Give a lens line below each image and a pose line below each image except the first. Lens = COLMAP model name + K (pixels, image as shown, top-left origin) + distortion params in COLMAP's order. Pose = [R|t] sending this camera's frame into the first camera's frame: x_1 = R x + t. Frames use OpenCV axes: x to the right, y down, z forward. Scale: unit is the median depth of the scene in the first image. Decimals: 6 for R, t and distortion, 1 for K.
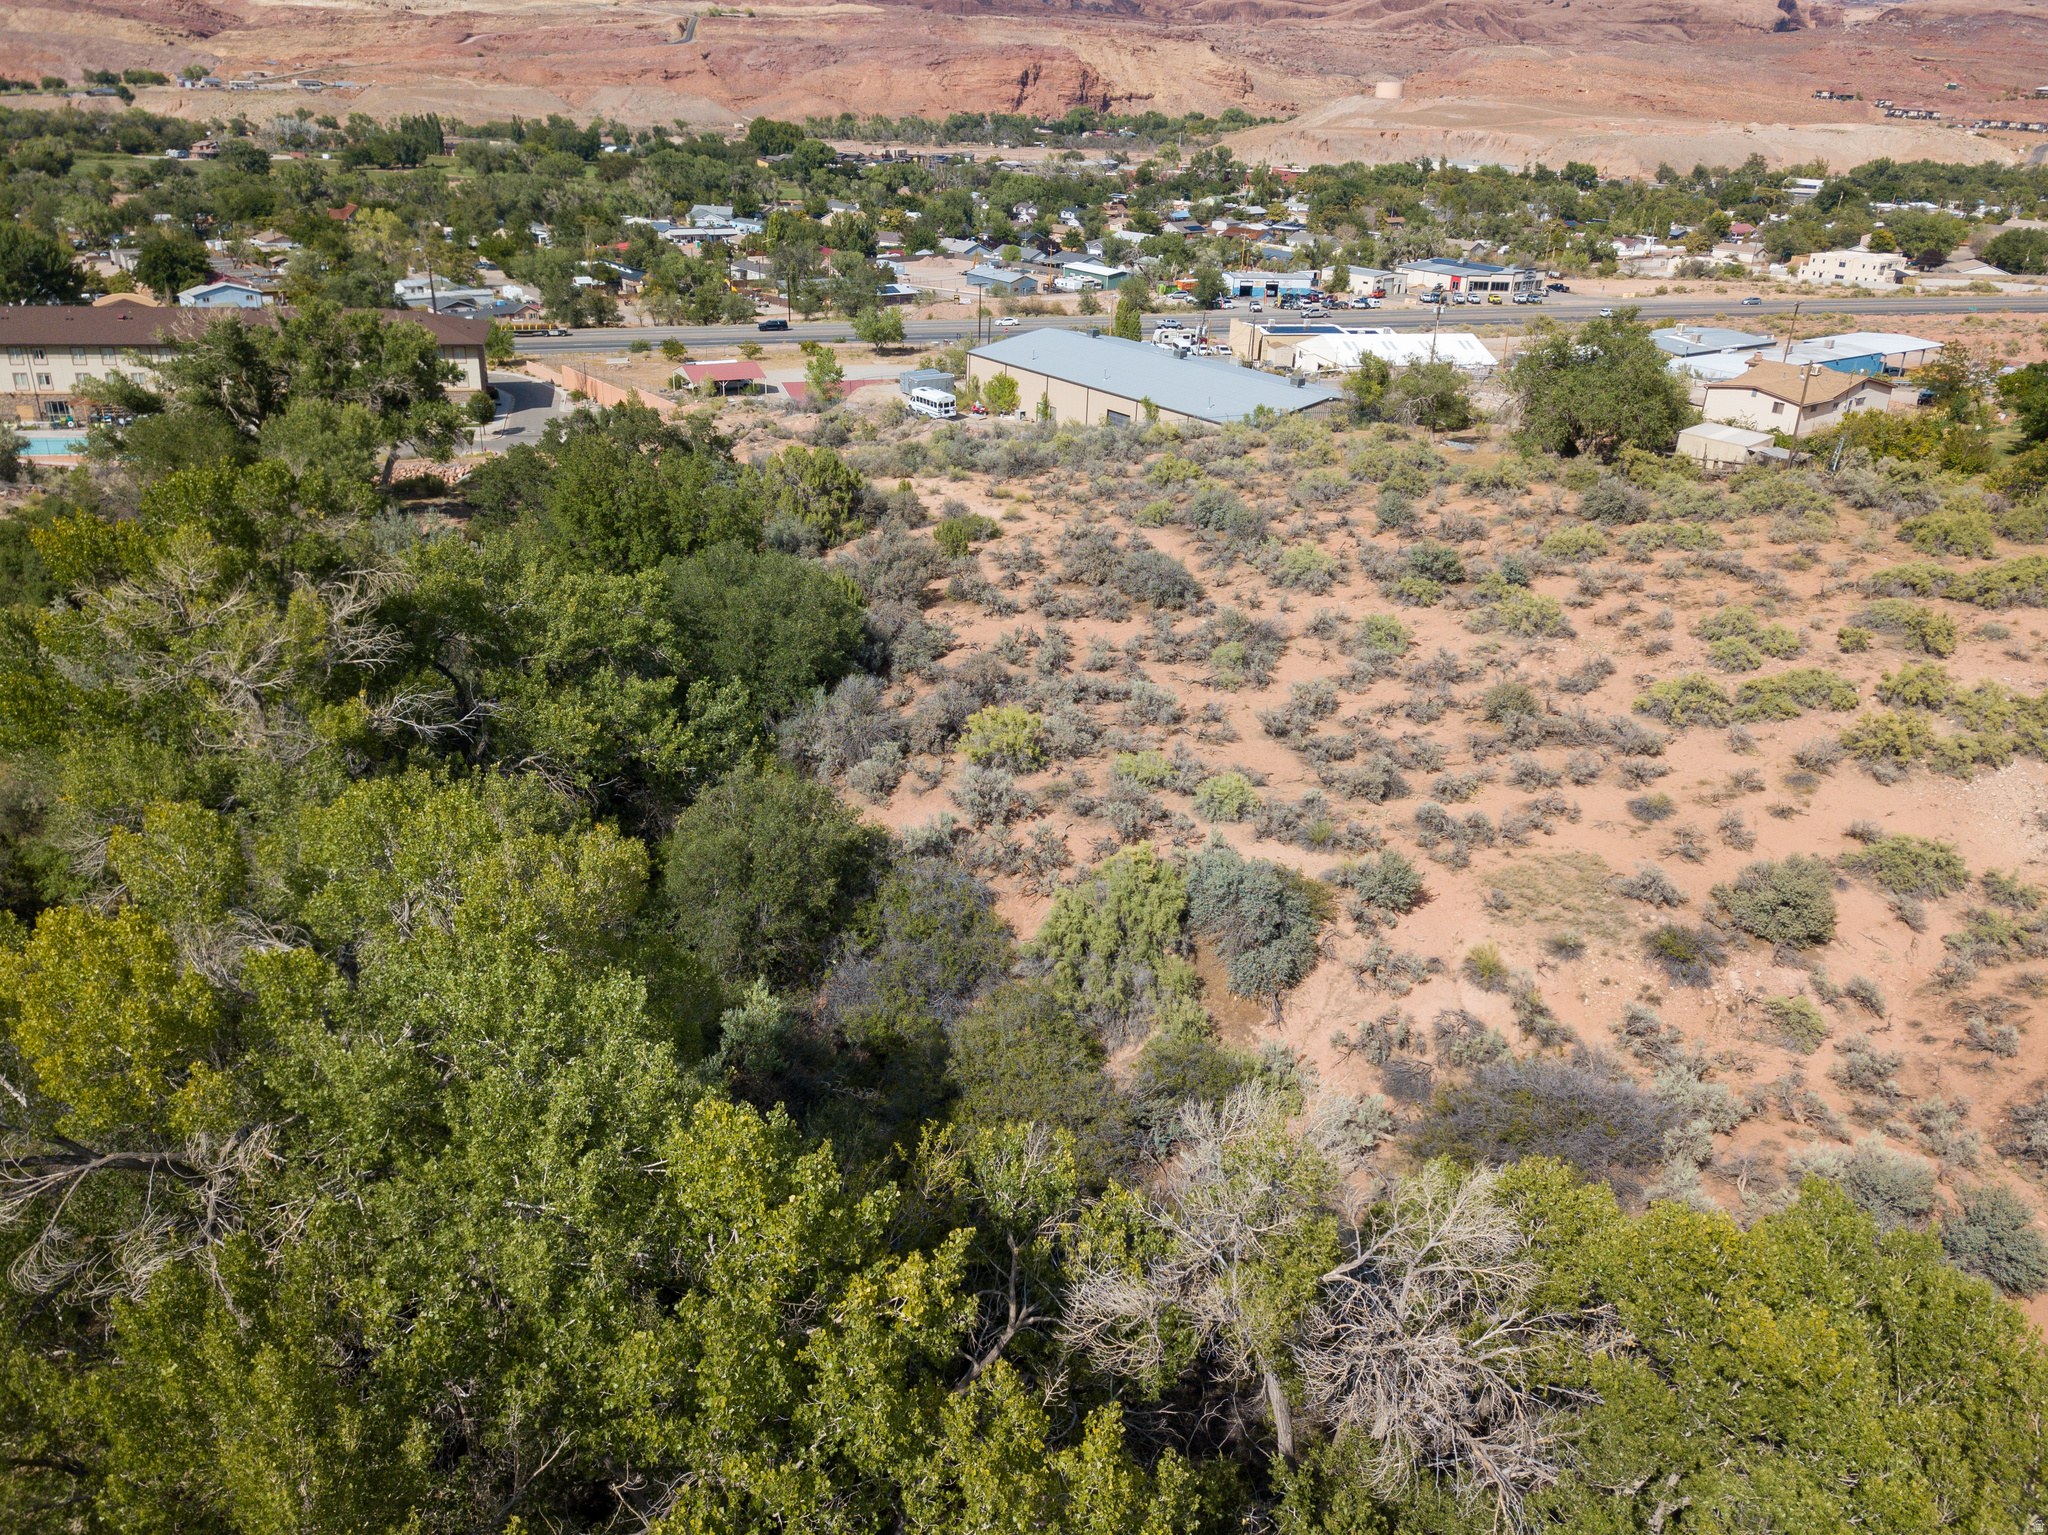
lens RADIAL K [[1567.6, 0, 1017.4], [0, 1567.6, 767.1], [0, 0, 1]] dist [0.016296, -0.017666]
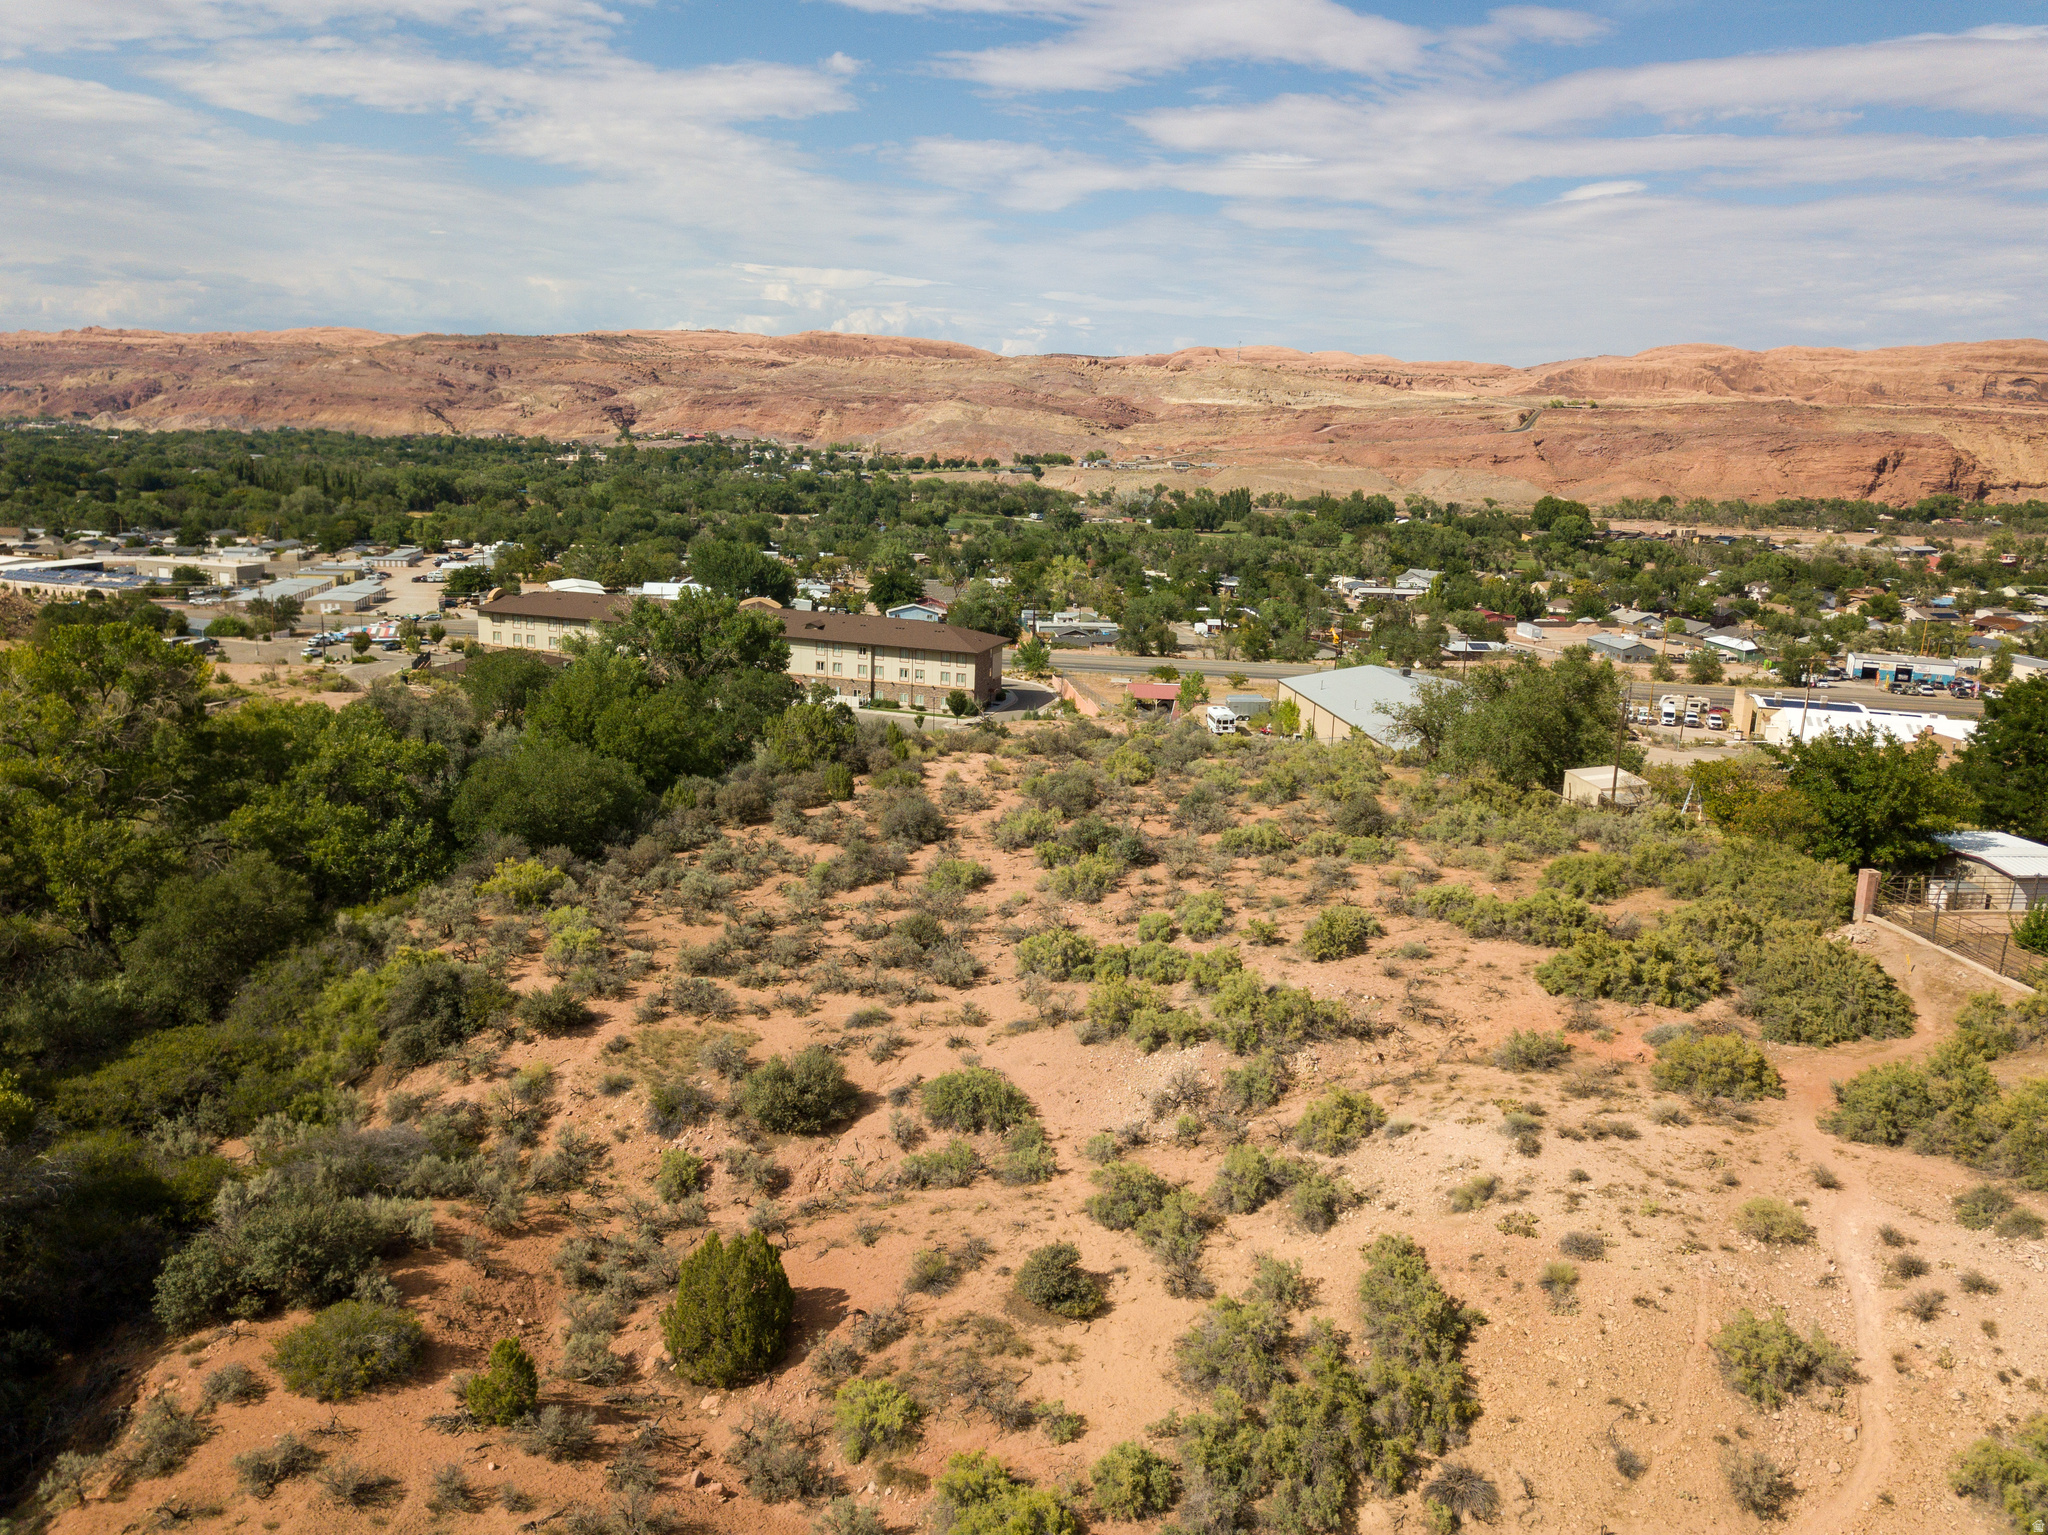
lens RADIAL K [[1567.6, 0, 1018.9], [0, 1567.6, 768.0], [0, 0, 1]] dist [0.016296, -0.017666]
pose [[0.861687, 0.105247, -0.496405, 0.367183], [-0.212228, 0.963334, -0.164152, 0.005285], [0.460928, 0.246799, 0.852430, 0.029727]]
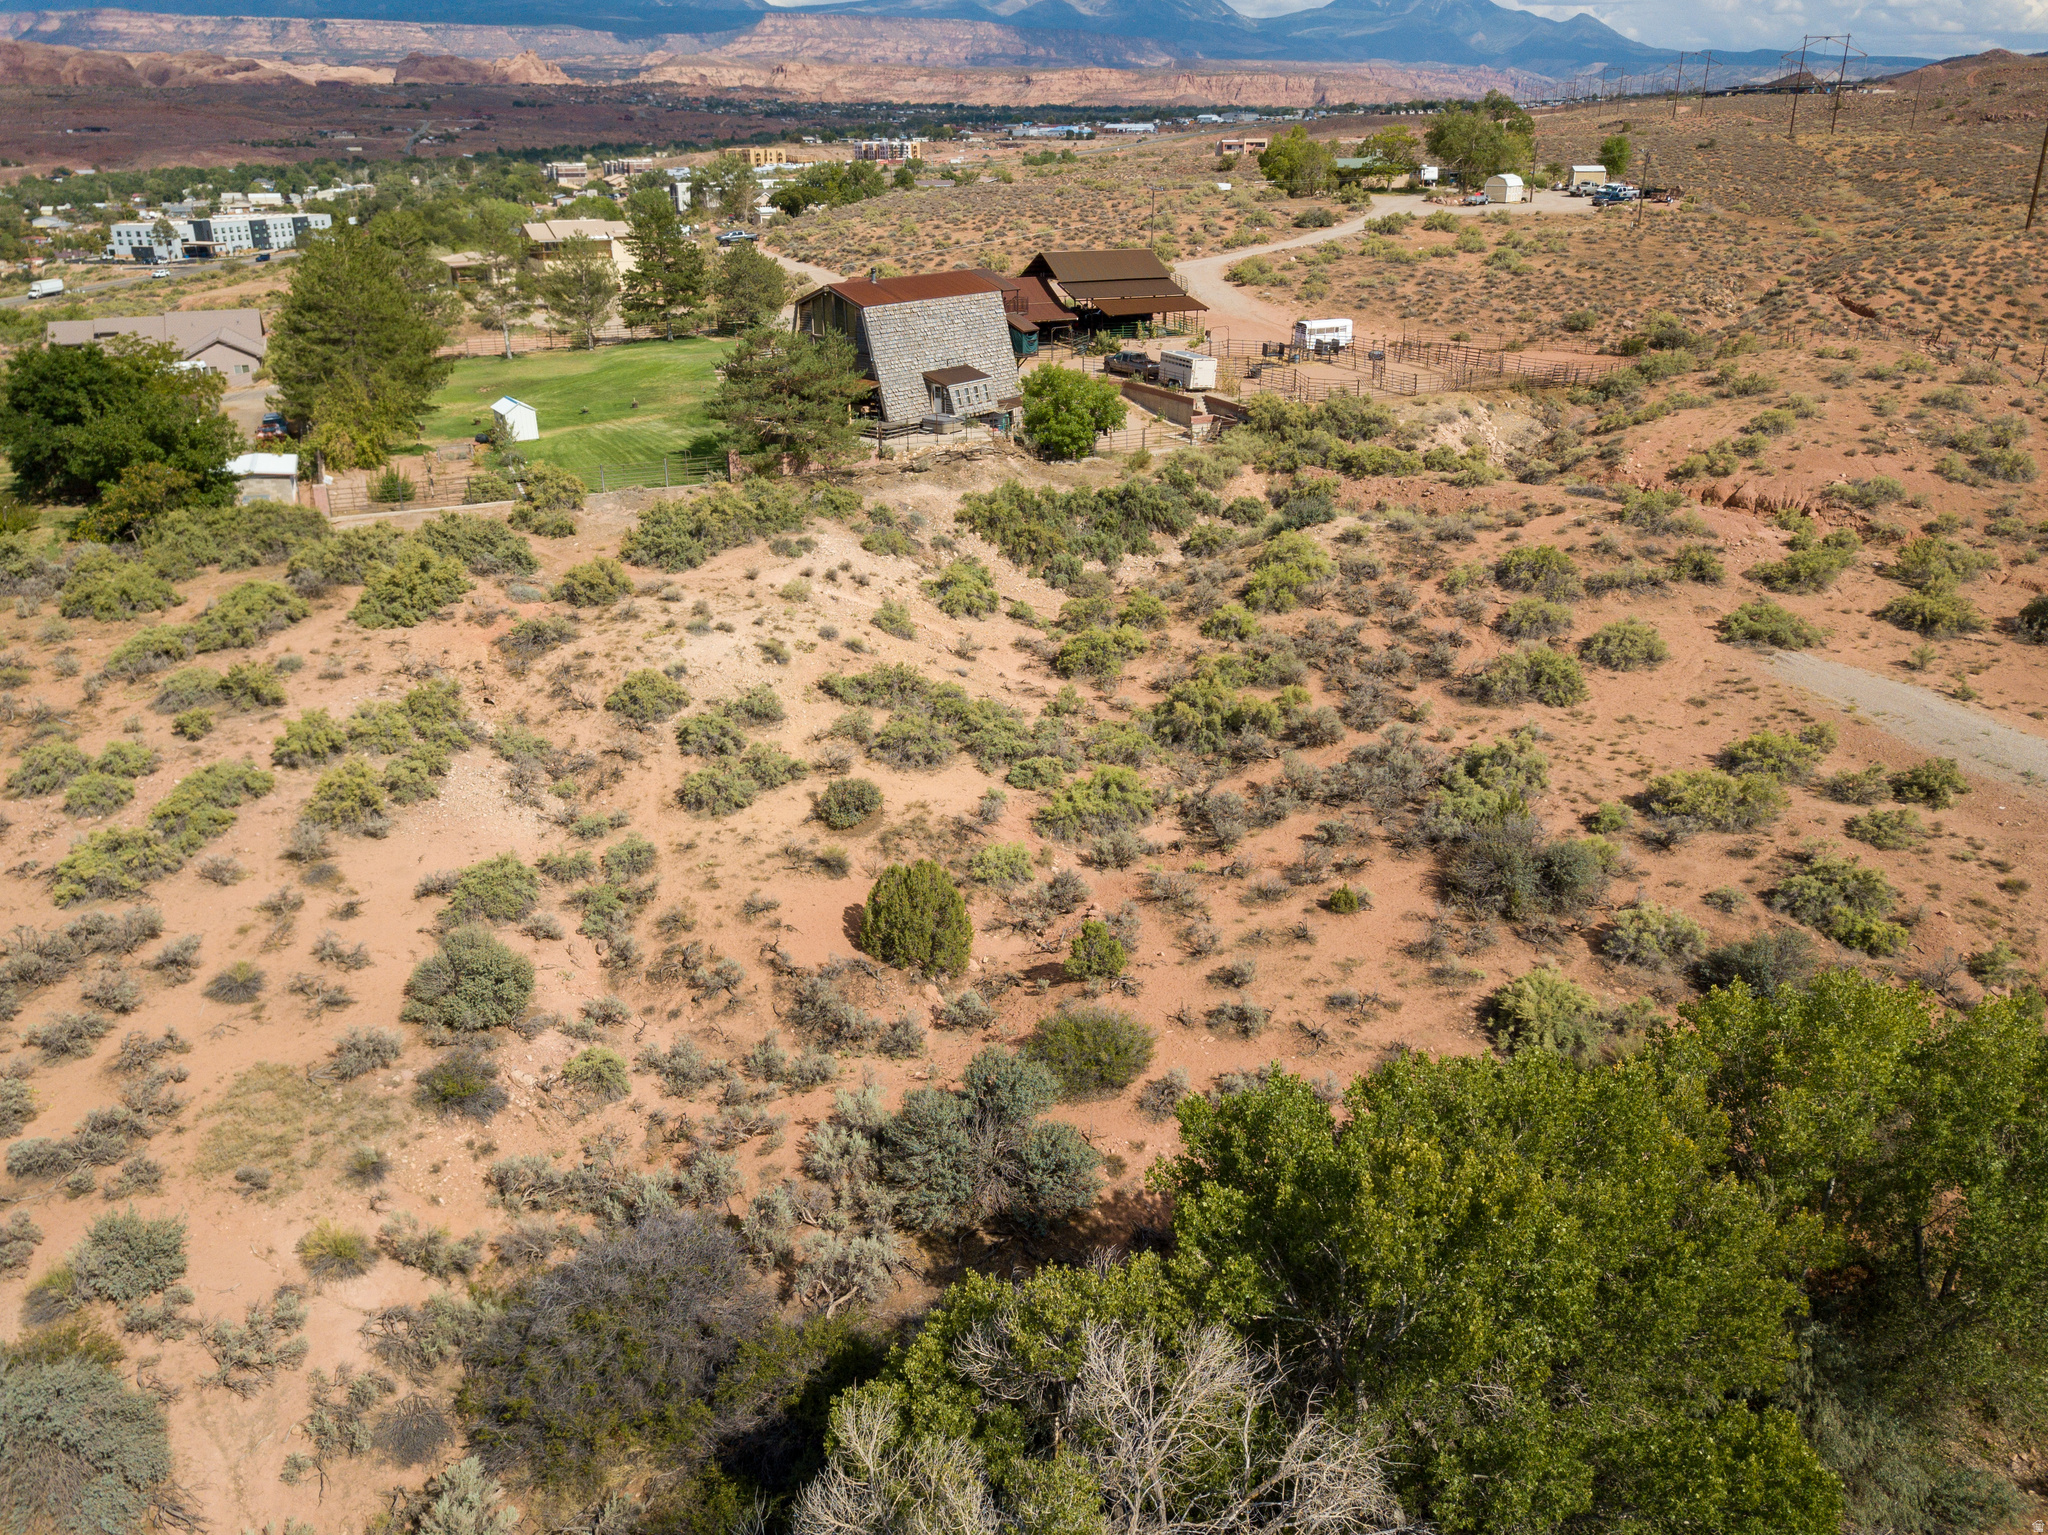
lens RADIAL K [[1567.6, 0, 1029.1], [0, 1567.6, 771.4], [0, 0, 1]] dist [0.016296, -0.017666]
pose [[0.245878, -0.398283, 0.883694, -0.061697], [0.414107, 0.867456, 0.275744, -0.044951], [-0.876390, 0.298144, 0.378220, 0.108801]]
